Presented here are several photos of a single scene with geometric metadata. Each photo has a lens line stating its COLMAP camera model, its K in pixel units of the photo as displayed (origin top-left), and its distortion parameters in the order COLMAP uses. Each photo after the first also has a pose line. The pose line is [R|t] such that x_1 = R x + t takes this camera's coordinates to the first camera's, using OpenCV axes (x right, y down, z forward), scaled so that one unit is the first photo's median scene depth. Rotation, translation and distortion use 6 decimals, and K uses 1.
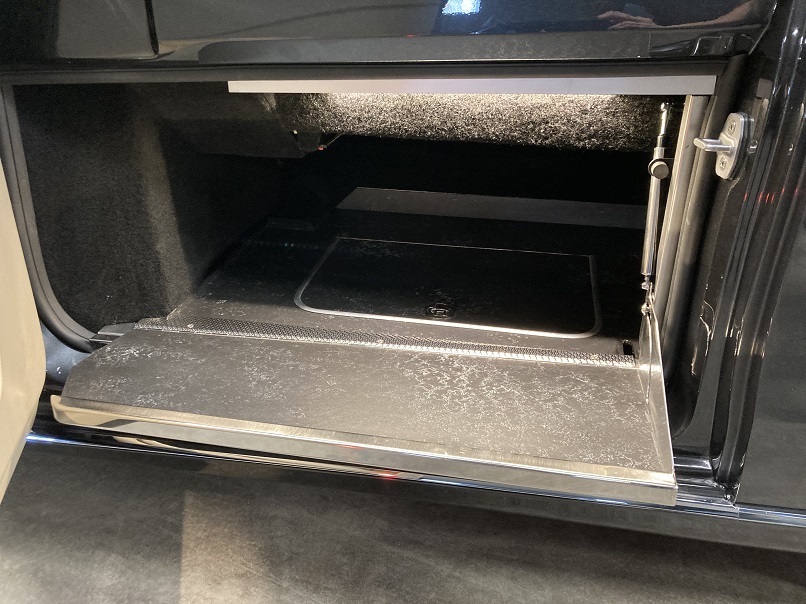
lens RADIAL K [[665.0, 0, 399.5], [0, 665.0, 302.0], [0, 0, 1]] dist [0.039880, -0.043143]
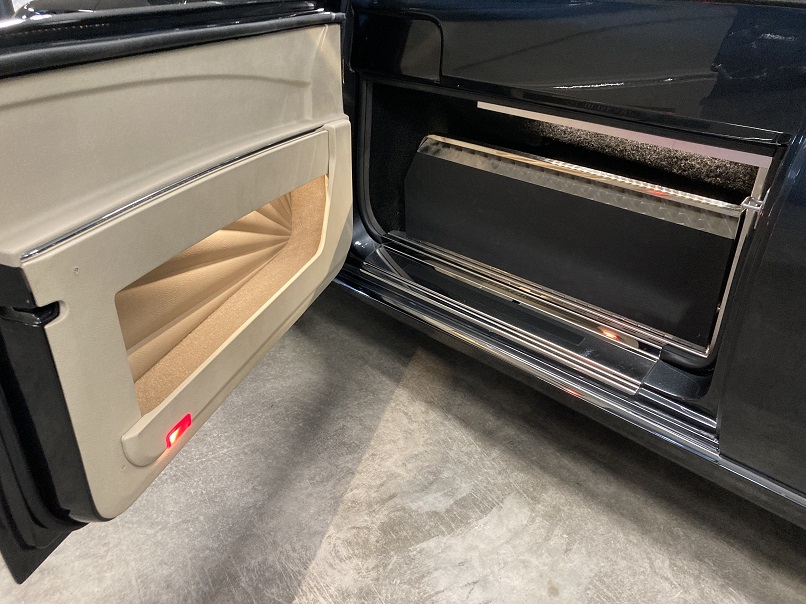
lens RADIAL K [[665.0, 0, 404.3], [0, 665.0, 301.6], [0, 0, 1]] dist [0.039880, -0.043143]
pose [[0.847449, 0.281340, -0.450198, 0.417778], [-0.234813, 0.959208, 0.157425, -0.067029], [0.476124, -0.027697, 0.878942, -0.480023]]
